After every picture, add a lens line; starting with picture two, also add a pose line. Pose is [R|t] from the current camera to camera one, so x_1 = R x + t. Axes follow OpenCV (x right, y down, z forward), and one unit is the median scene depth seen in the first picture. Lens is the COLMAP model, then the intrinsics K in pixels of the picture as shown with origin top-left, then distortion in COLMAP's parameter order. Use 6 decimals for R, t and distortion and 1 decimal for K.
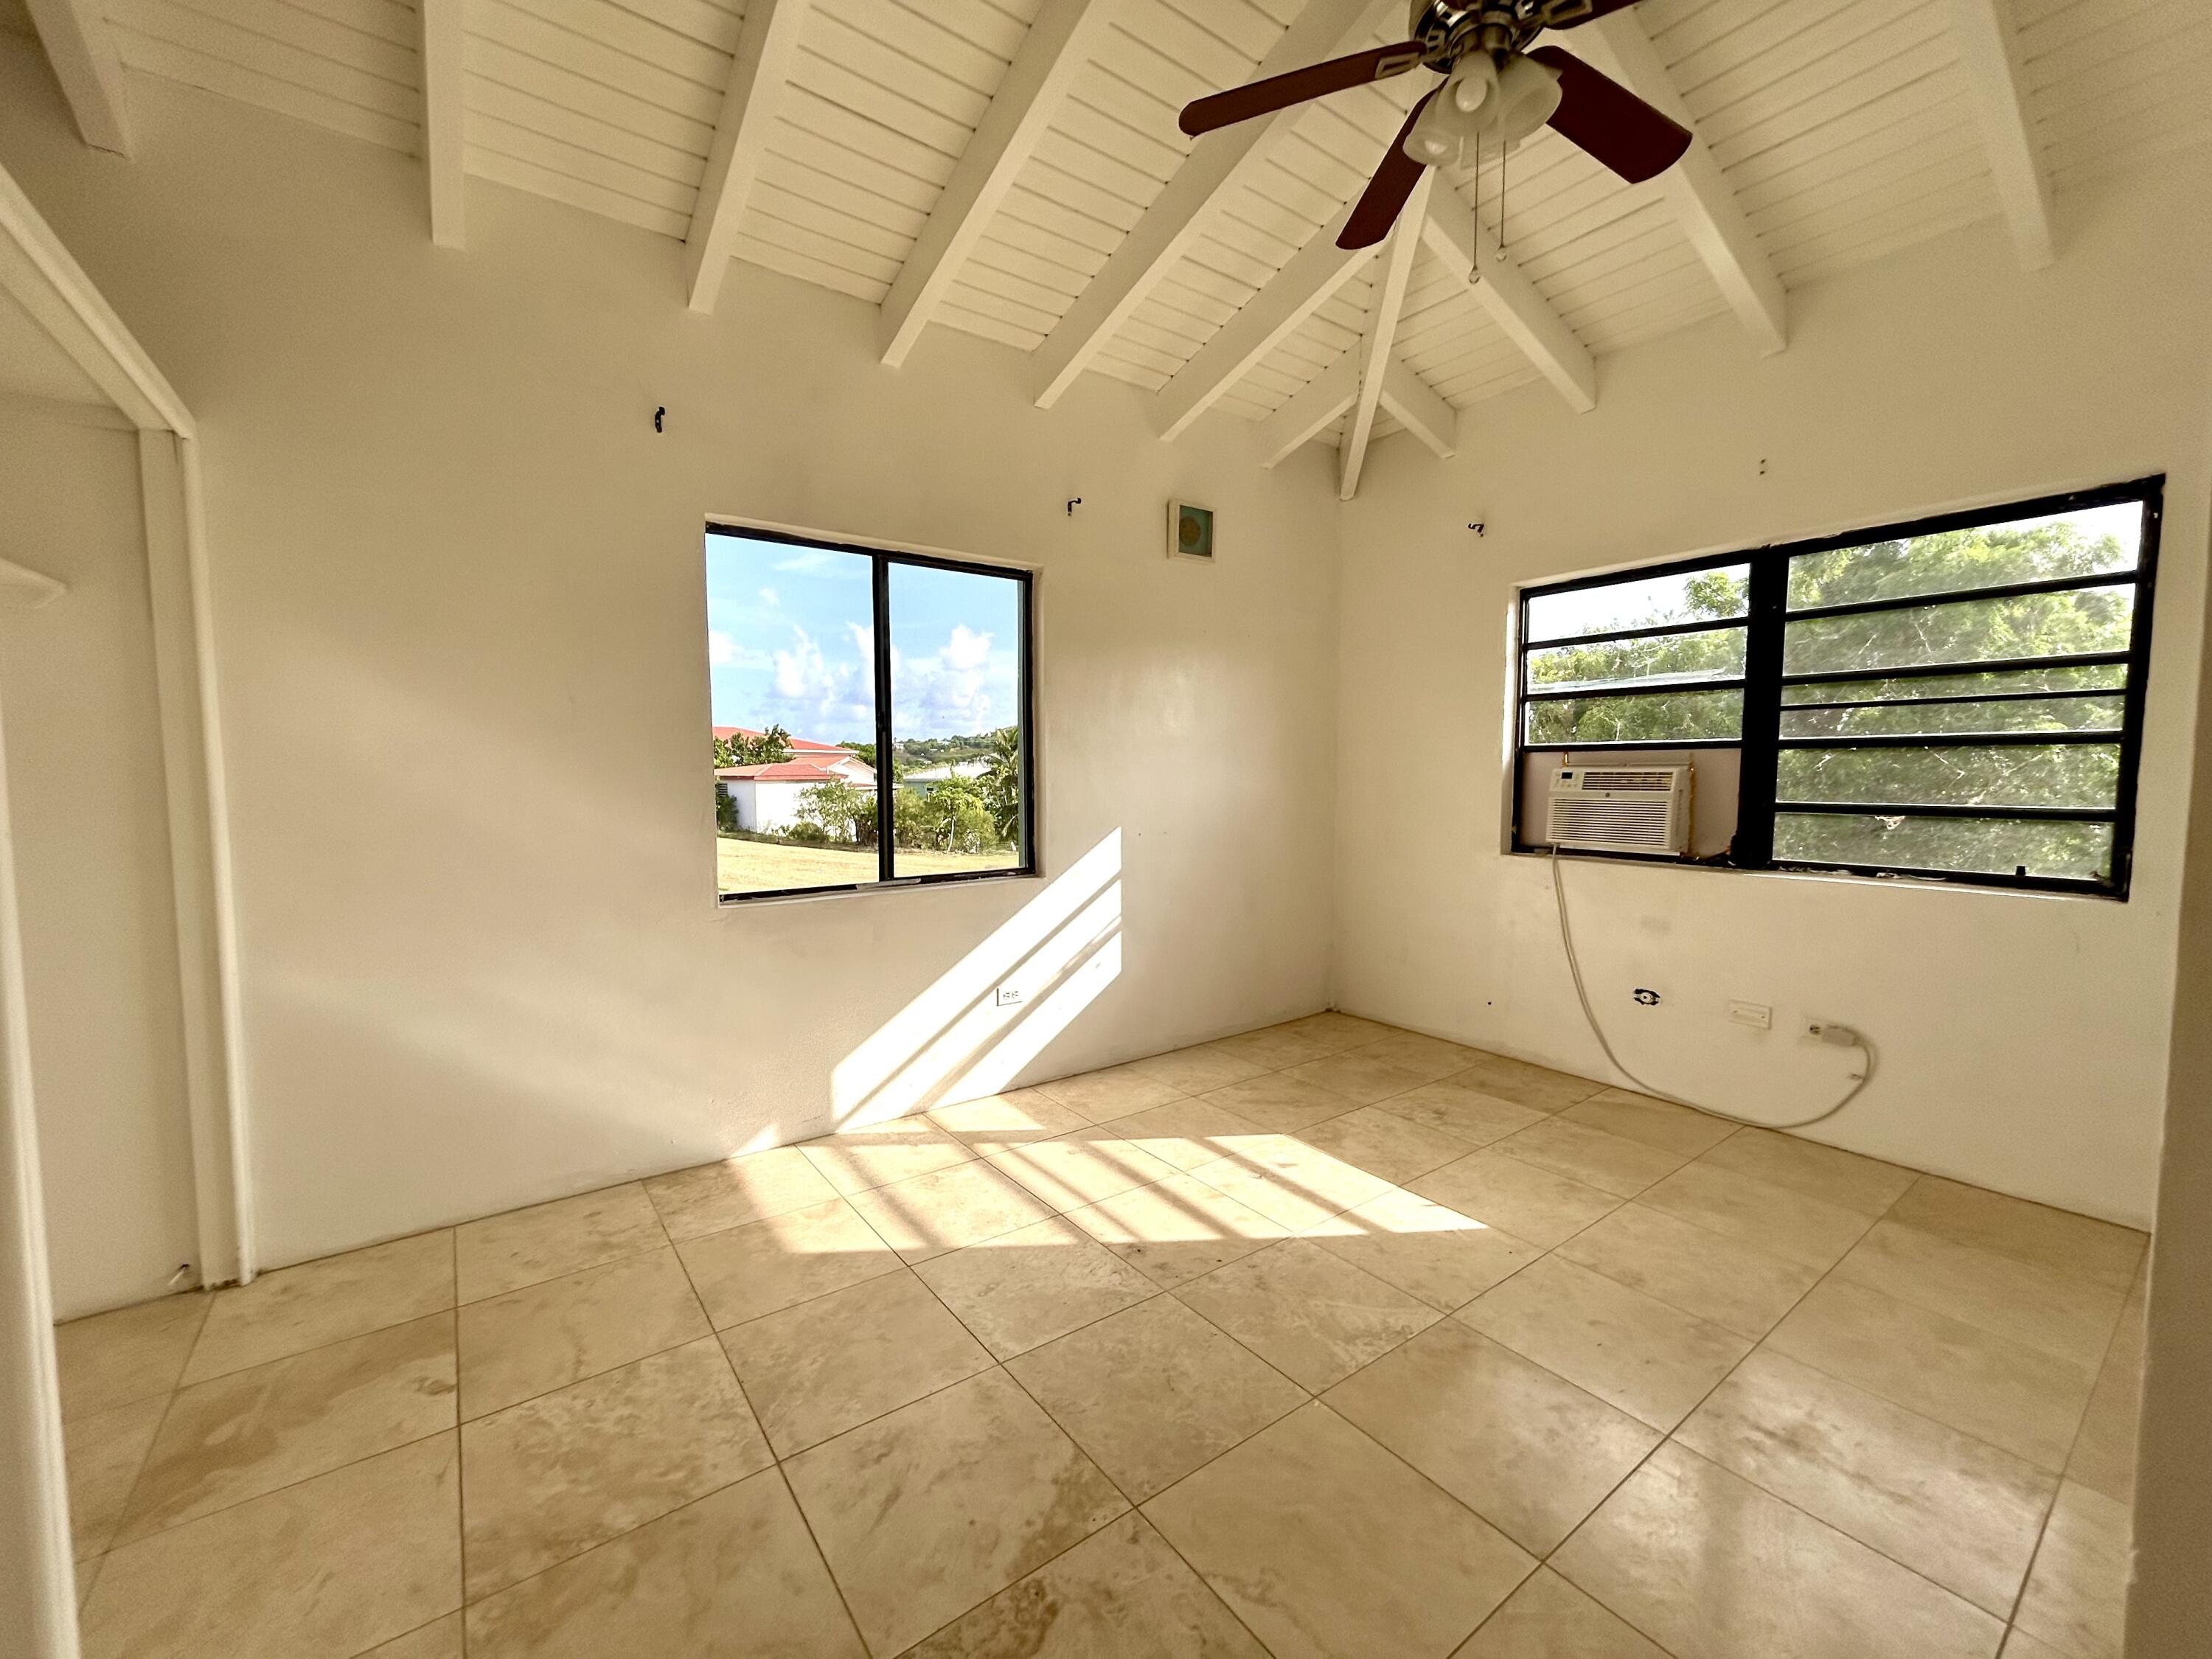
lens RADIAL K [[896.2, 0, 1111.0], [0, 896.2, 830.9], [0, 0, 1]] dist [0.001994, 0.000009]
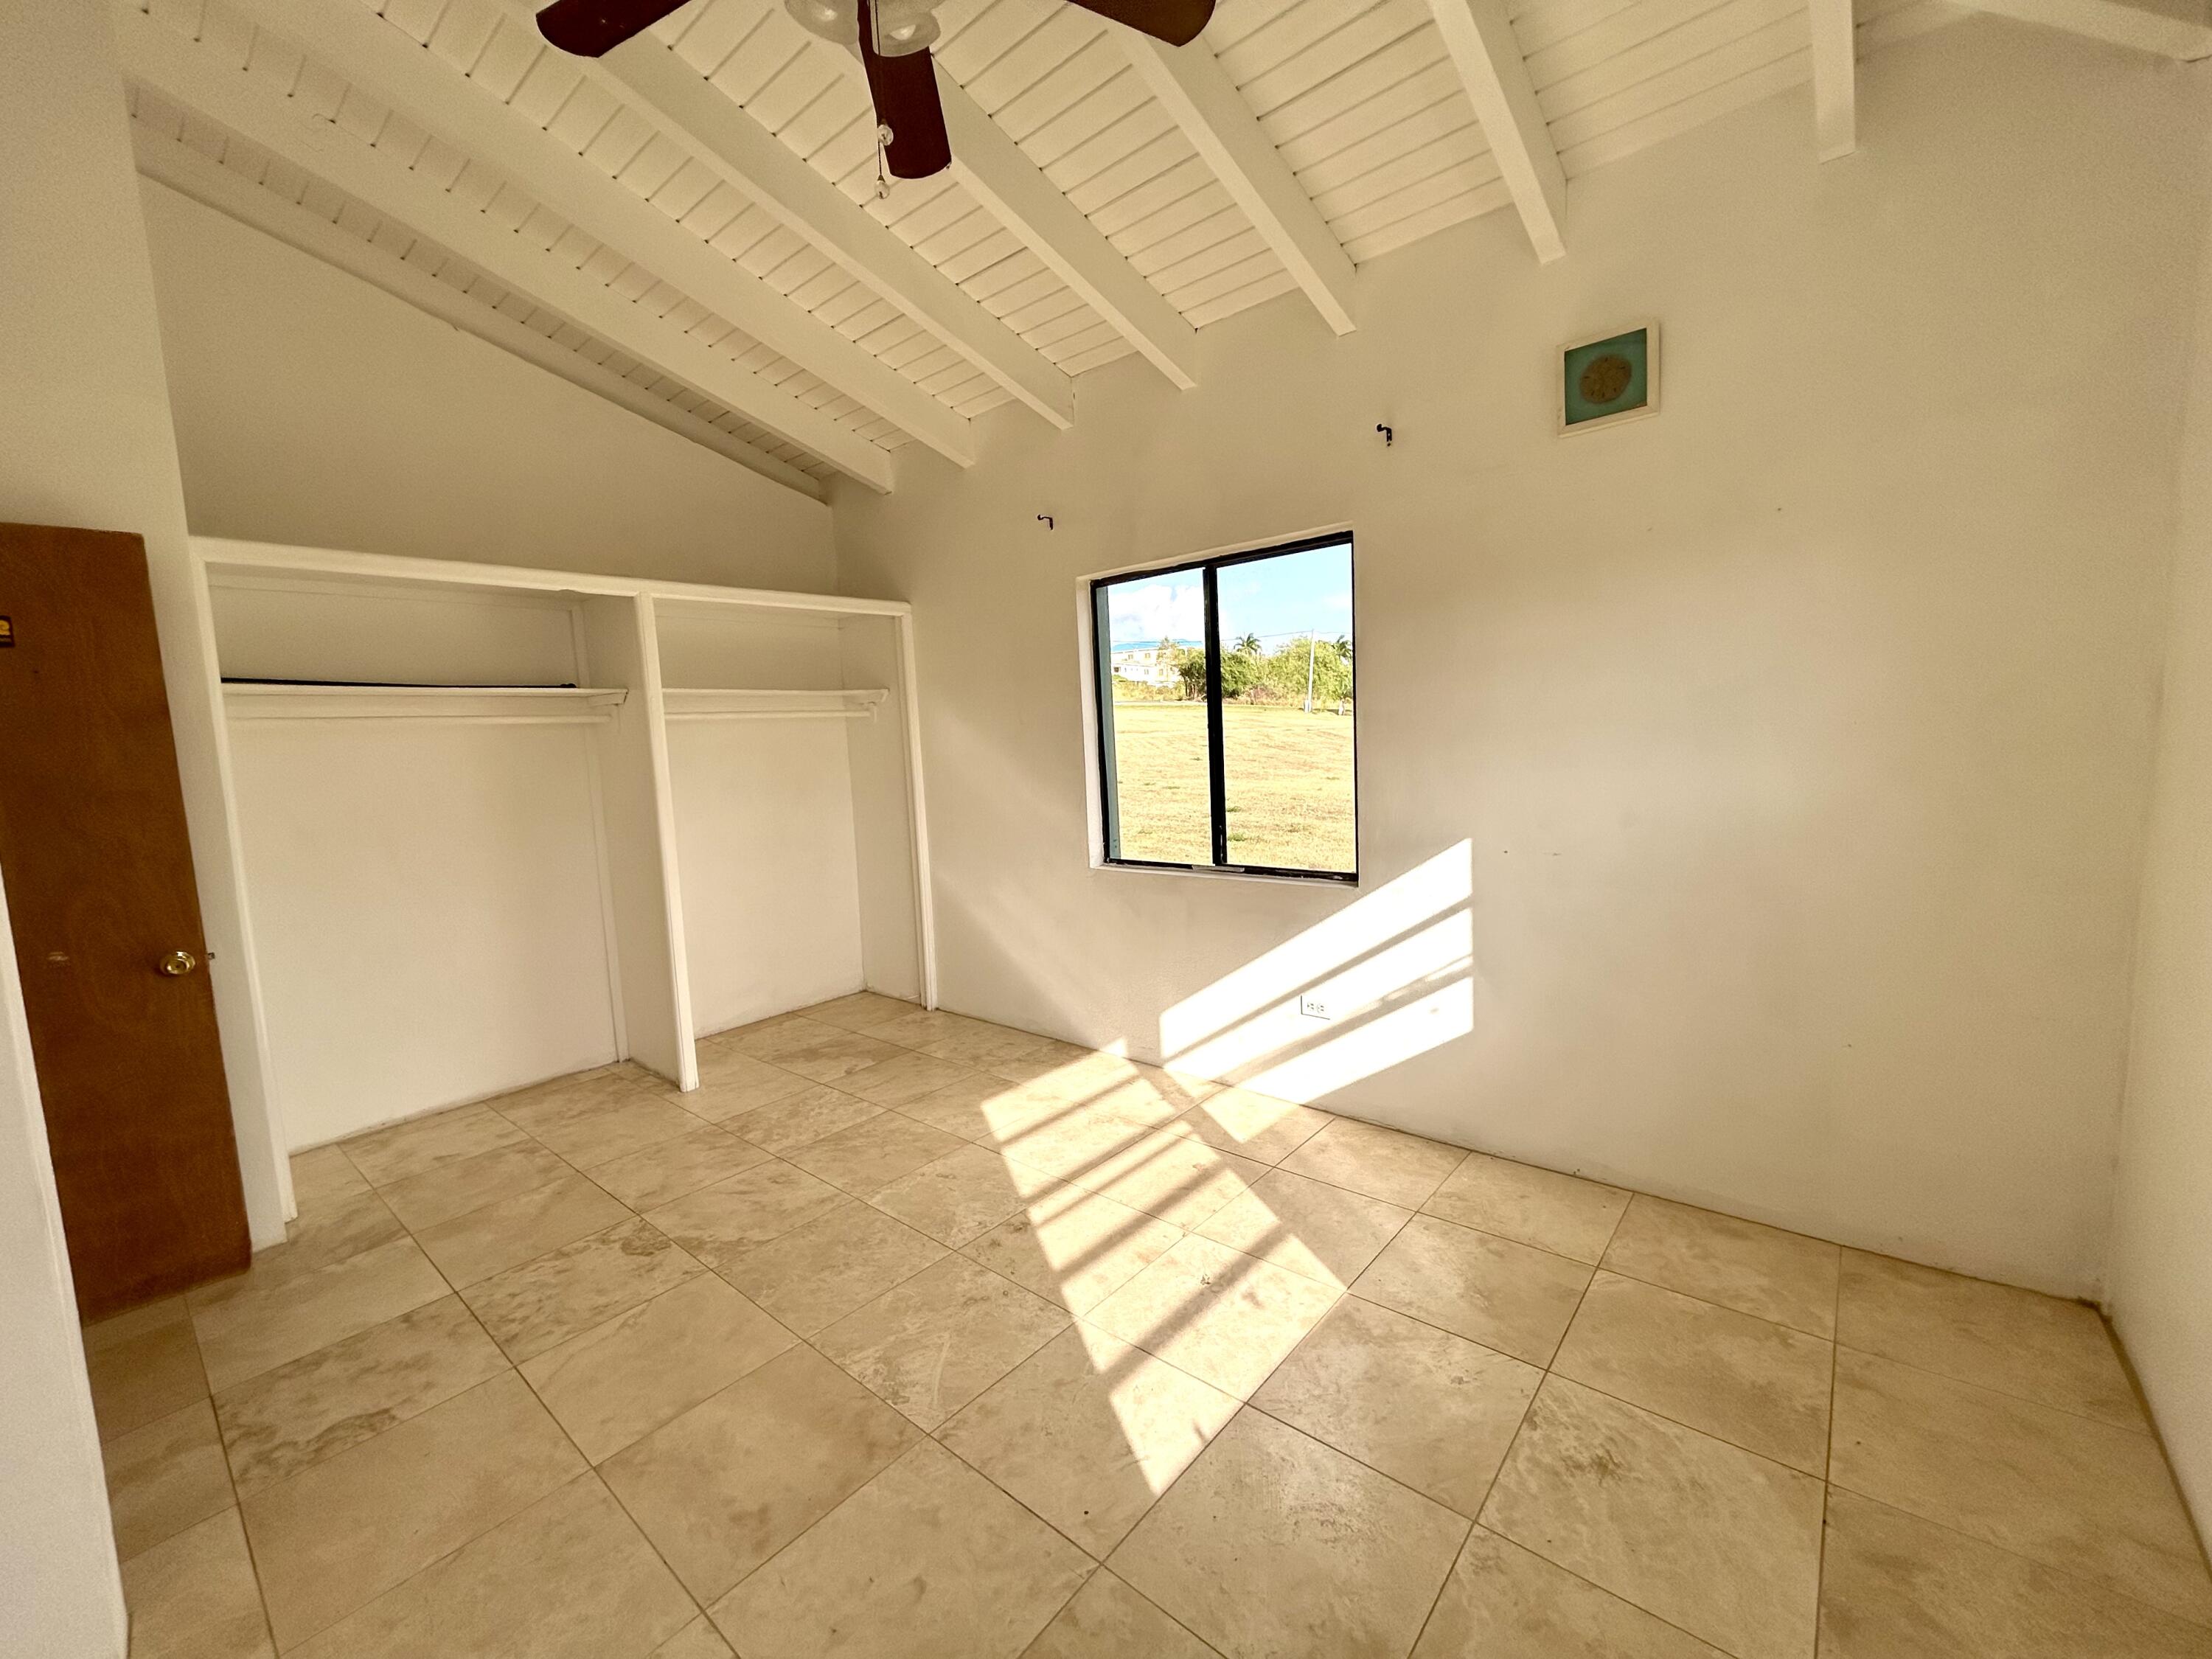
lens RADIAL K [[896.2, 0, 1097.3], [0, 896.2, 833.0], [0, 0, 1]] dist [0.001994, 0.000009]
pose [[0.220998, 0.096762, -0.970462, 0.903527], [-0.024051, 0.995304, 0.093762, -0.096719], [0.974978, 0.002619, 0.222287, 0.724089]]
